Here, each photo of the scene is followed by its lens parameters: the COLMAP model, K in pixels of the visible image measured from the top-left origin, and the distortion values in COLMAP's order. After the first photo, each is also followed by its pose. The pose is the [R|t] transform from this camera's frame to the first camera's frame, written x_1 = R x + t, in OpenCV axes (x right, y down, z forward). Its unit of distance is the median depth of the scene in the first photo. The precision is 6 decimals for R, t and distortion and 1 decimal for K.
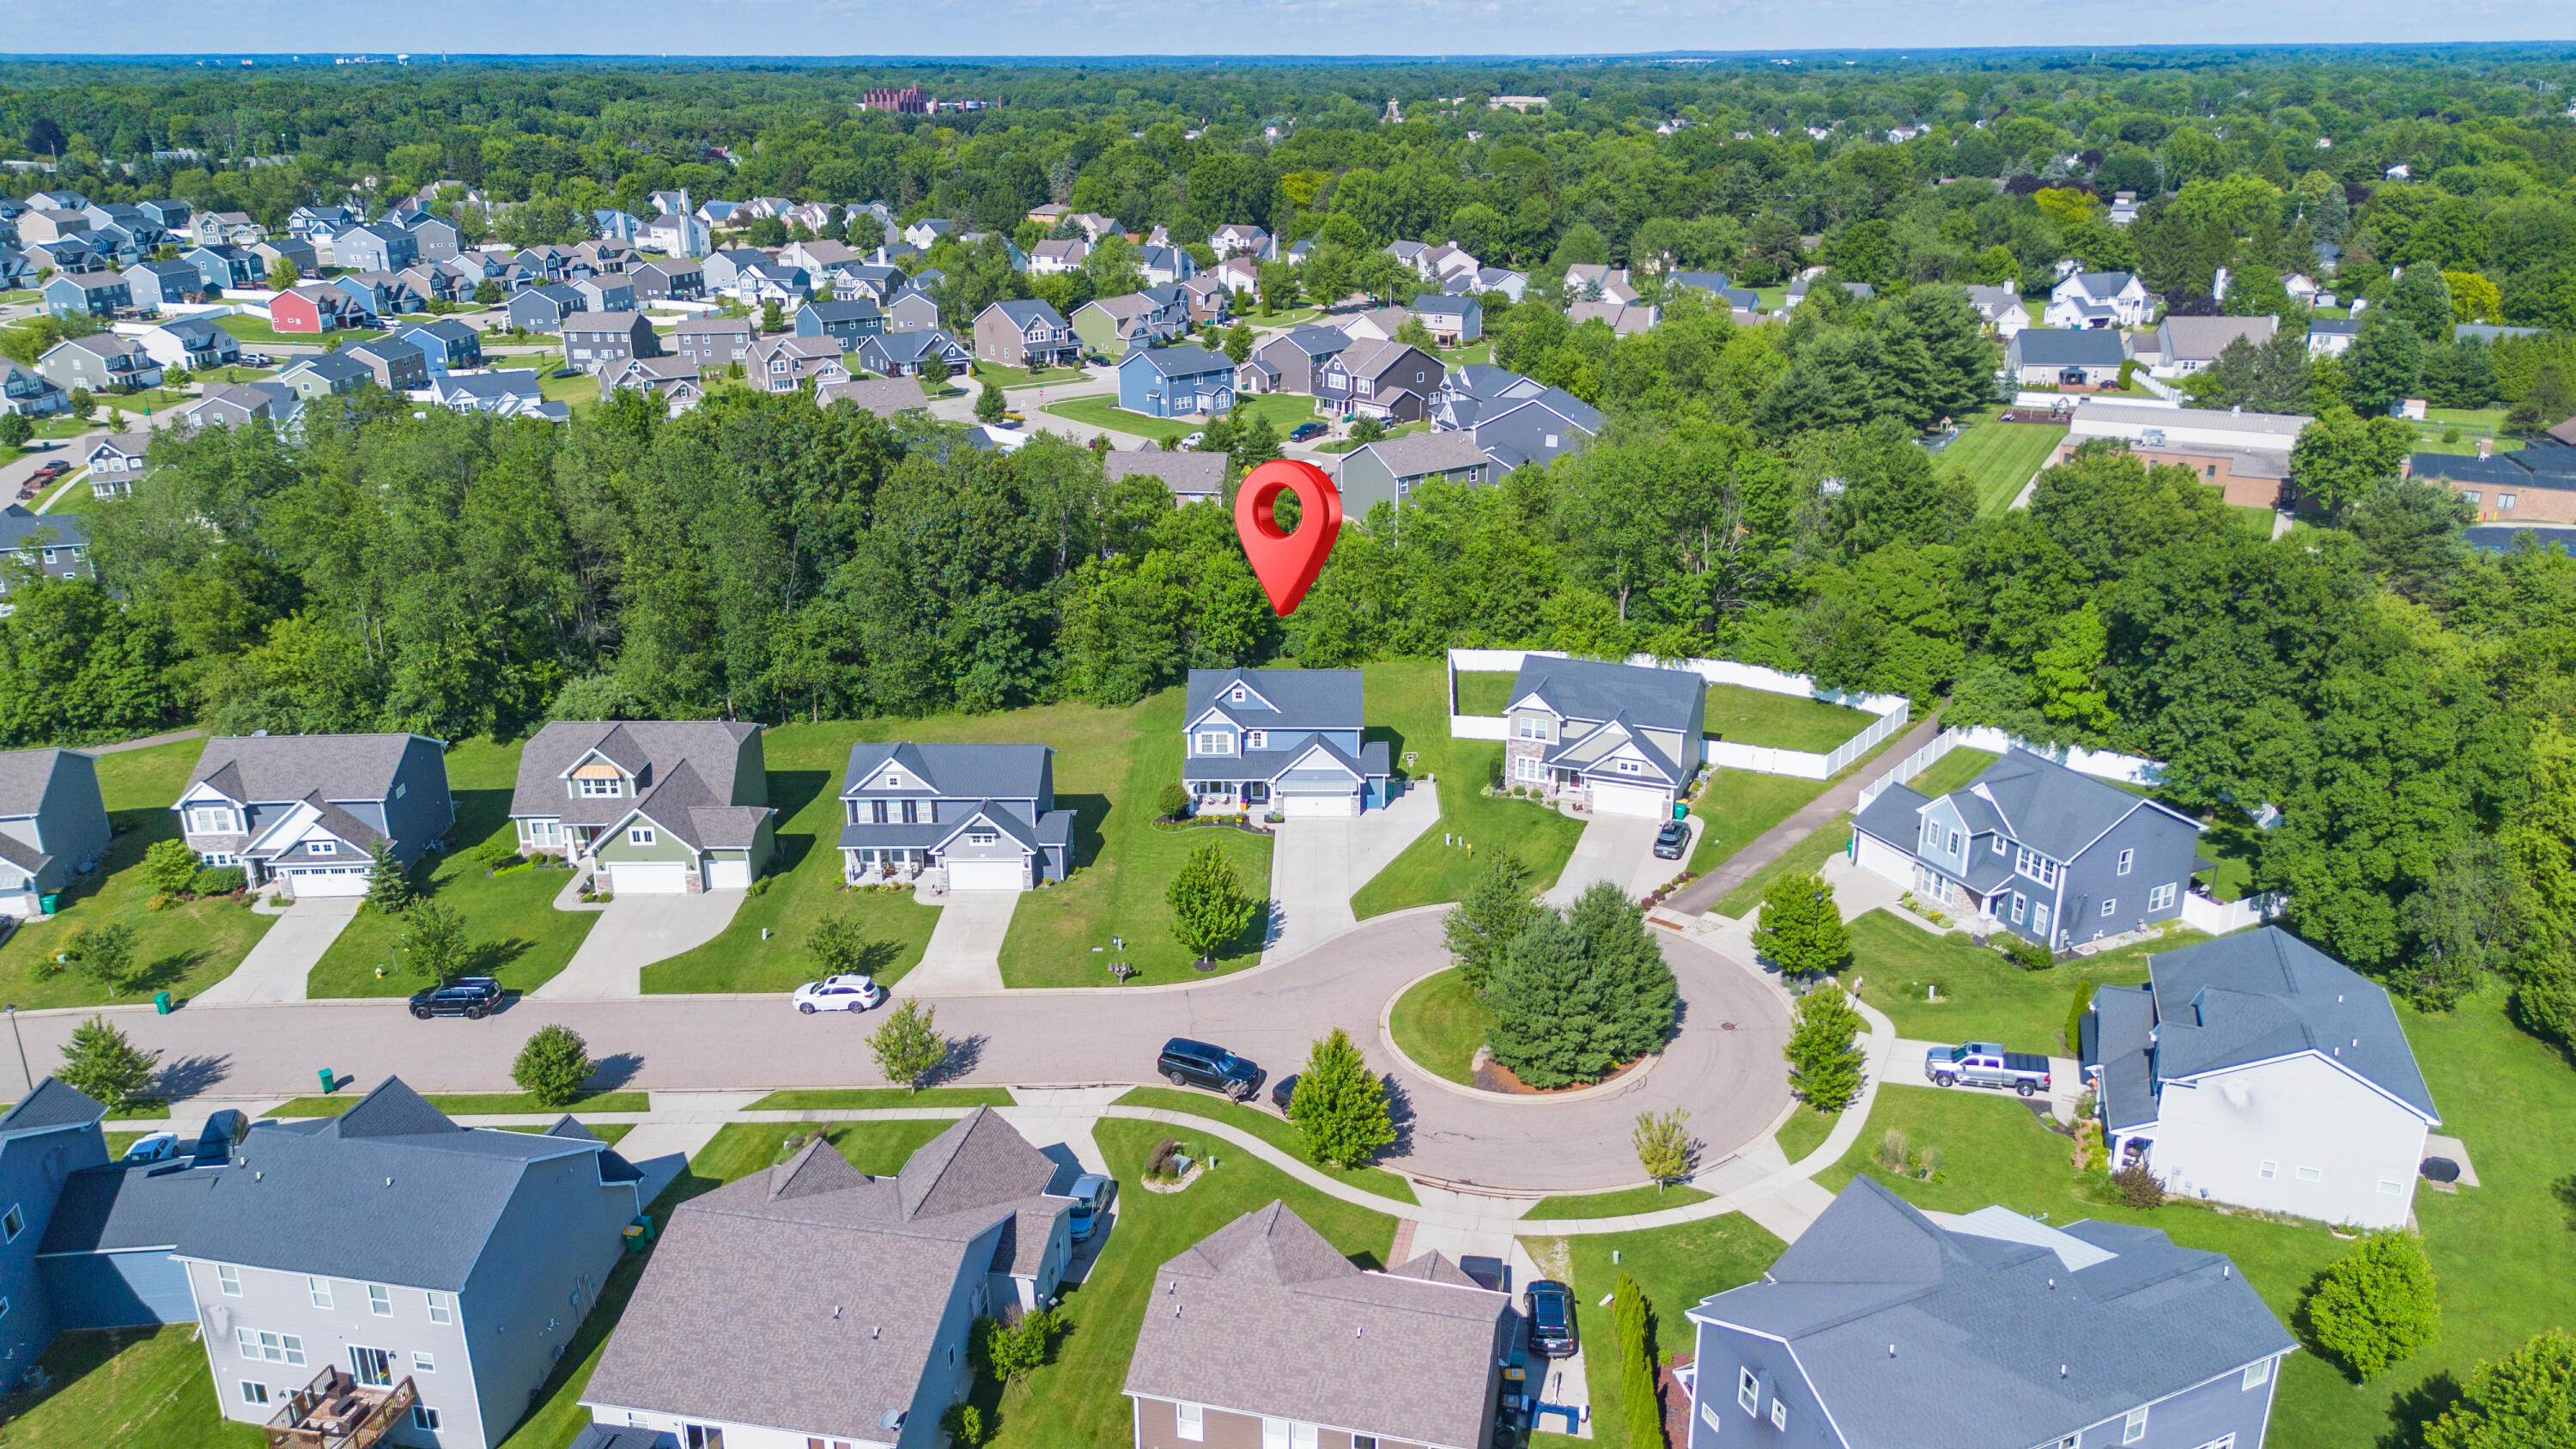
lens RADIAL K [[1790.1, 0, 1288.0], [0, 1790.1, 724.5], [0, 0, 1]] dist [0.152481, -0.235007]
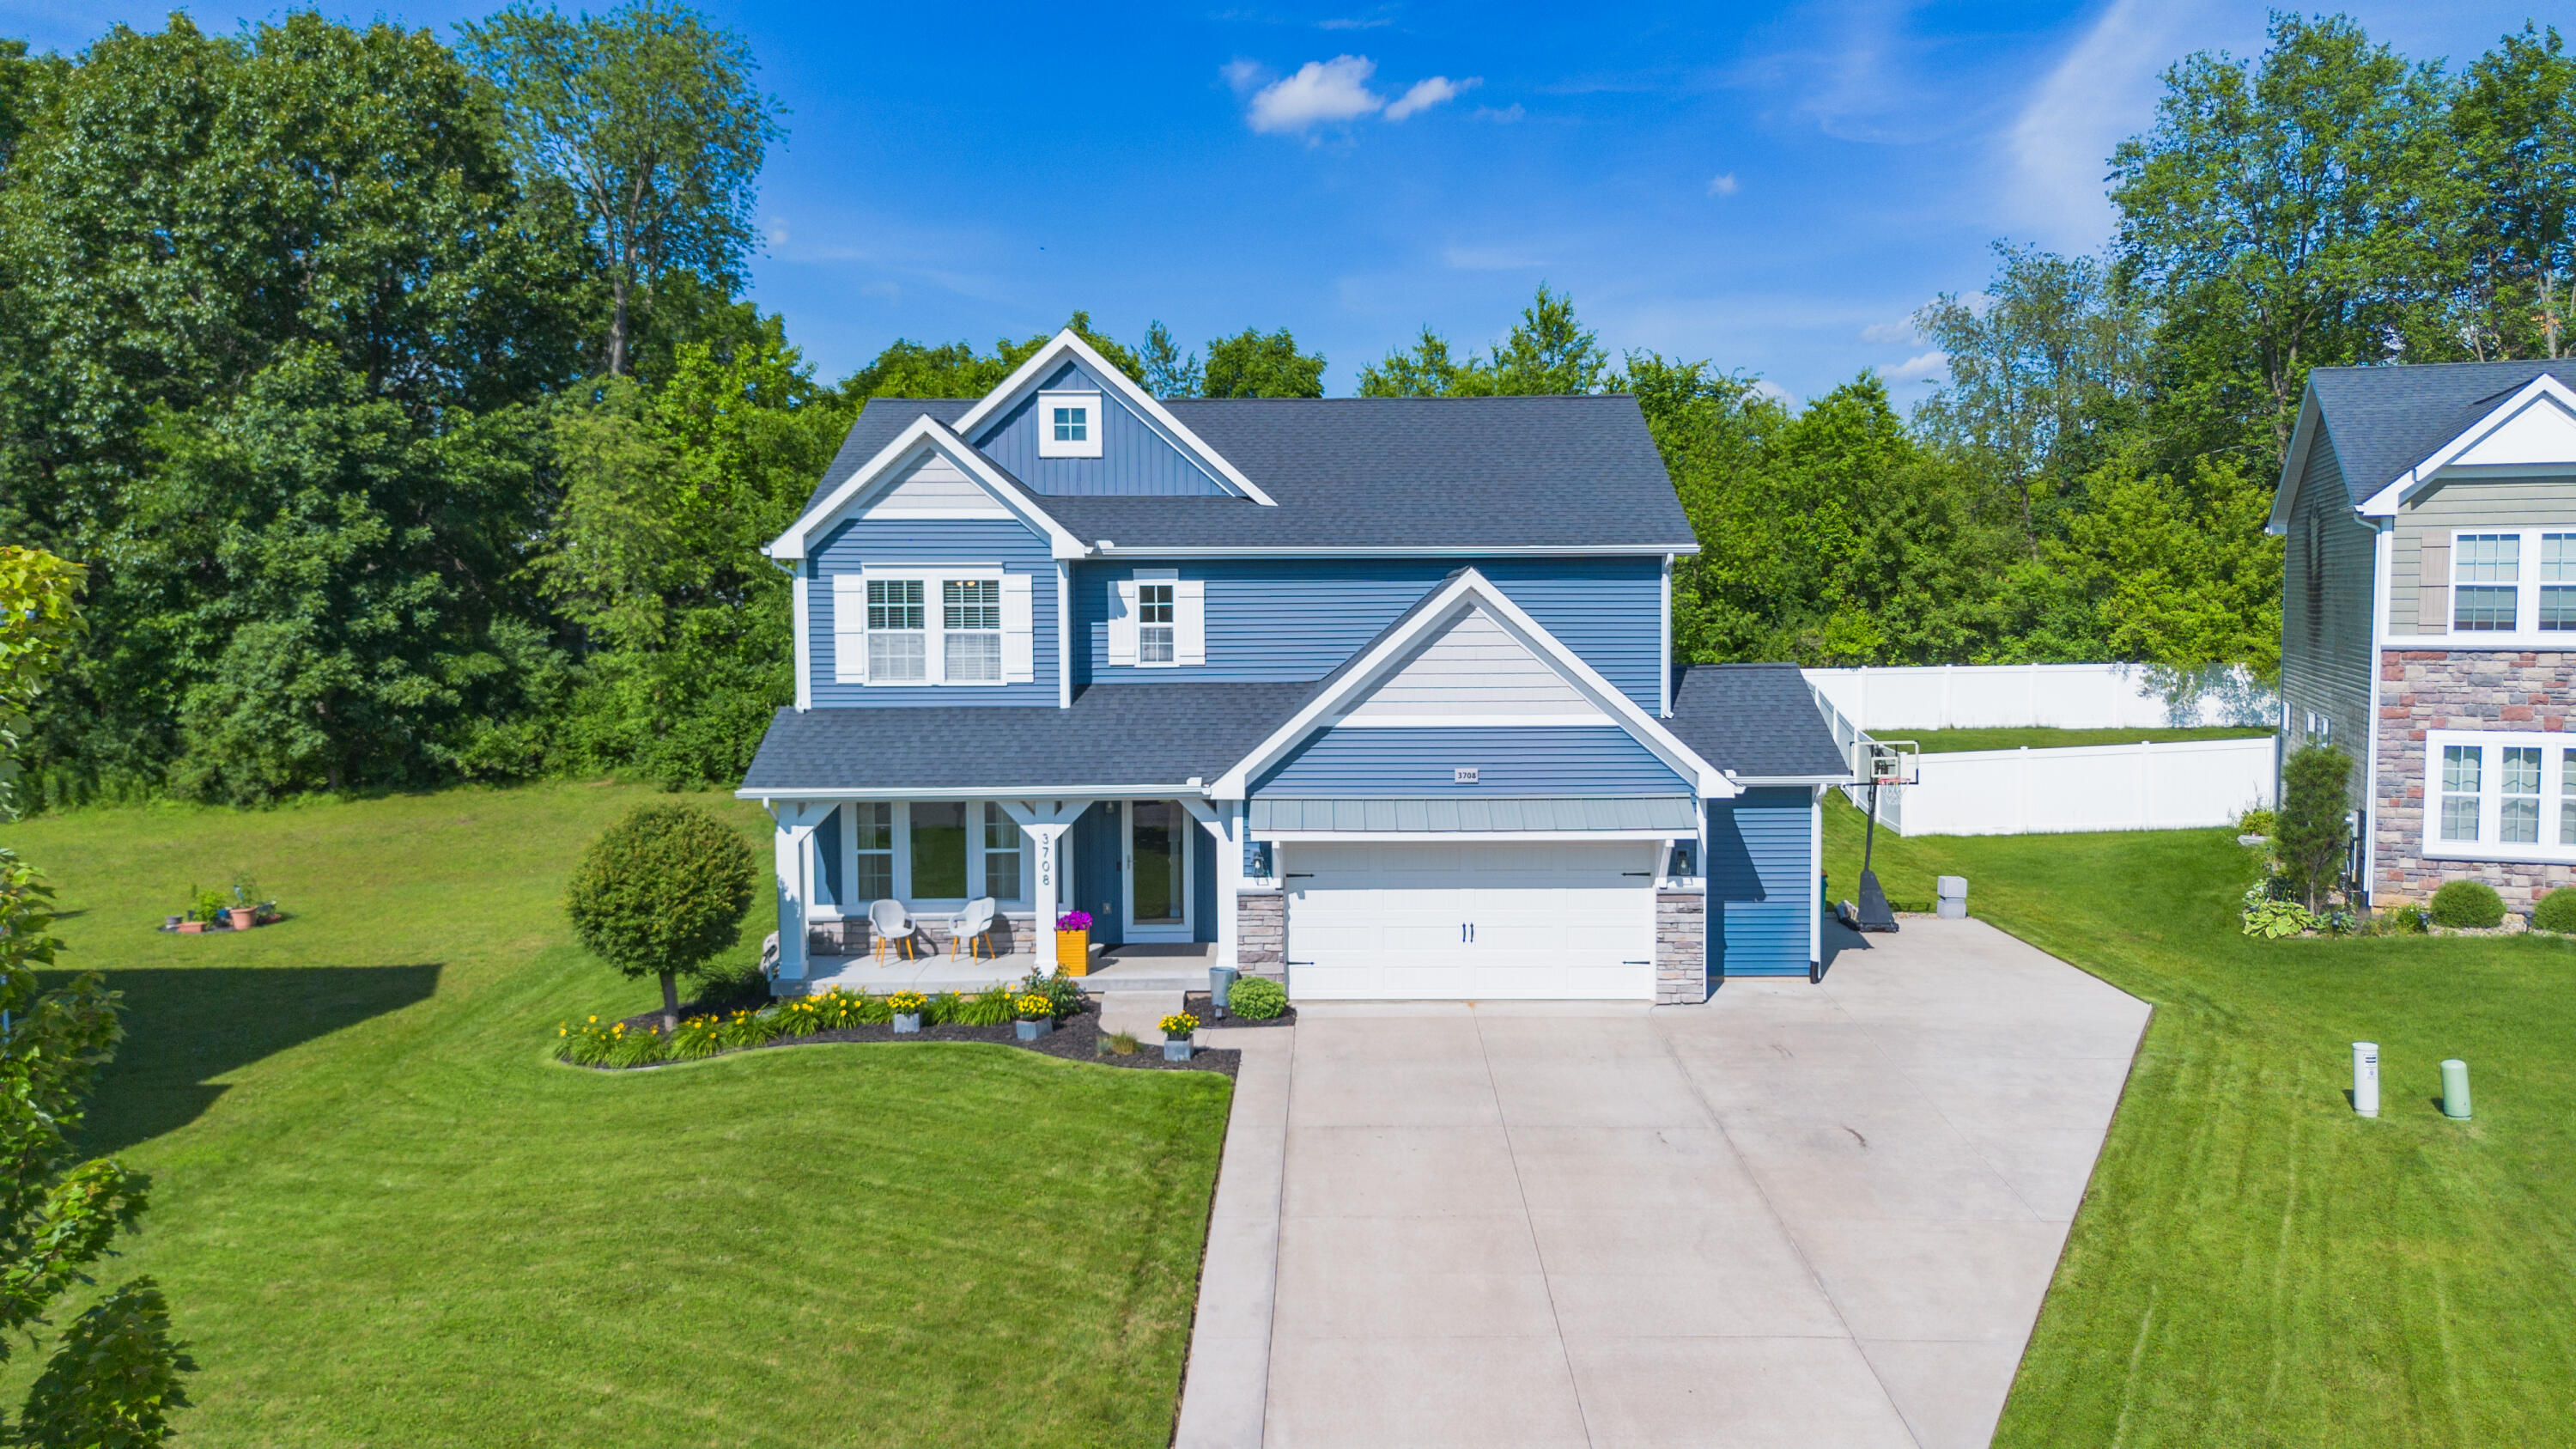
lens RADIAL K [[1790.1, 0, 1288.0], [0, 1790.1, 724.5], [0, 0, 1]] dist [0.152481, -0.235007]
pose [[0.999985, -0.000089, 0.005426, -0.003519], [0.001580, 0.961310, -0.275464, 0.074424], [-0.005191, 0.275468, 0.961296, 0.810732]]
